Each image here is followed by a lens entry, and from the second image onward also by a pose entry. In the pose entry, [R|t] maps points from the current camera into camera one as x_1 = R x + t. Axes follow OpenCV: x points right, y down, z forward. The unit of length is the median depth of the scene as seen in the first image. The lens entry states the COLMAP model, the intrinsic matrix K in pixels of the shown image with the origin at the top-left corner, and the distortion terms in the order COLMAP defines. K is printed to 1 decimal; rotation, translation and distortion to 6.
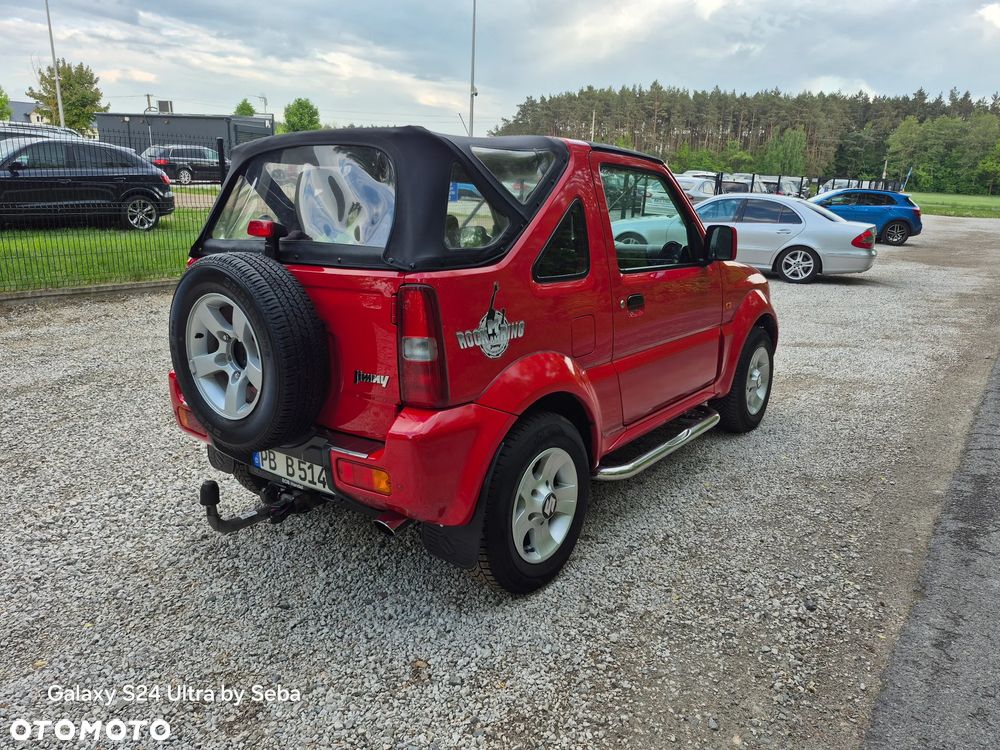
lens RADIAL K [[699.1, 0, 501.4], [0, 699.1, 360.9], [0, 0, 1]] dist [0.054060, -0.044402]
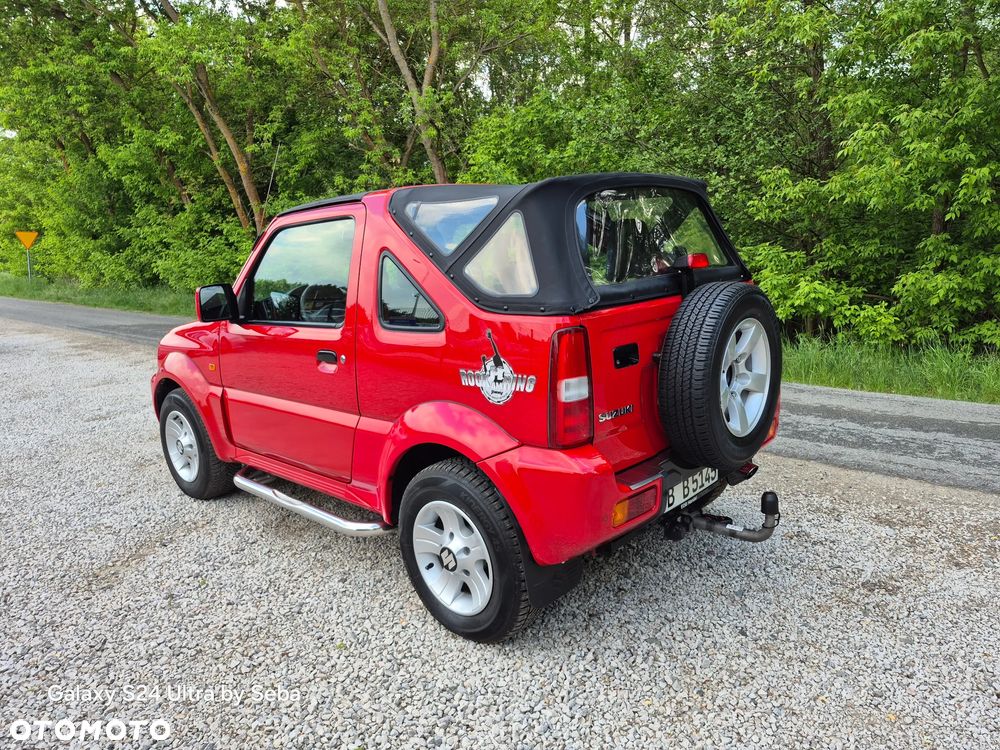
lens RADIAL K [[699.1, 0, 501.4], [0, 699.1, 360.9], [0, 0, 1]] dist [0.054060, -0.044402]
pose [[0.102936, -0.176834, 0.978843, -0.297584], [0.260578, 0.954497, 0.145033, -0.057201], [-0.959950, 0.240136, 0.144331, 0.240185]]
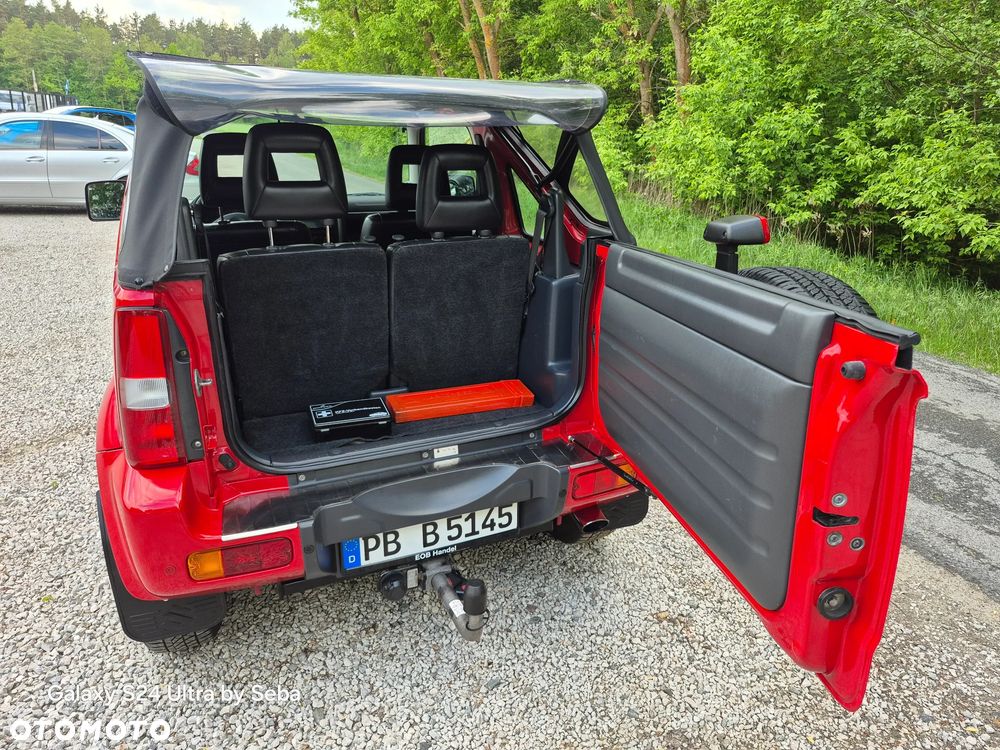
lens RADIAL K [[699.7, 0, 500.0], [0, 699.7, 375.0], [0, 0, 1]] dist [0.044053, -0.026706]
pose [[0.485465, -0.288419, 0.825311, -0.189376], [0.179628, 0.956781, 0.228702, -0.039286], [-0.855604, 0.037222, 0.516291, 0.120679]]
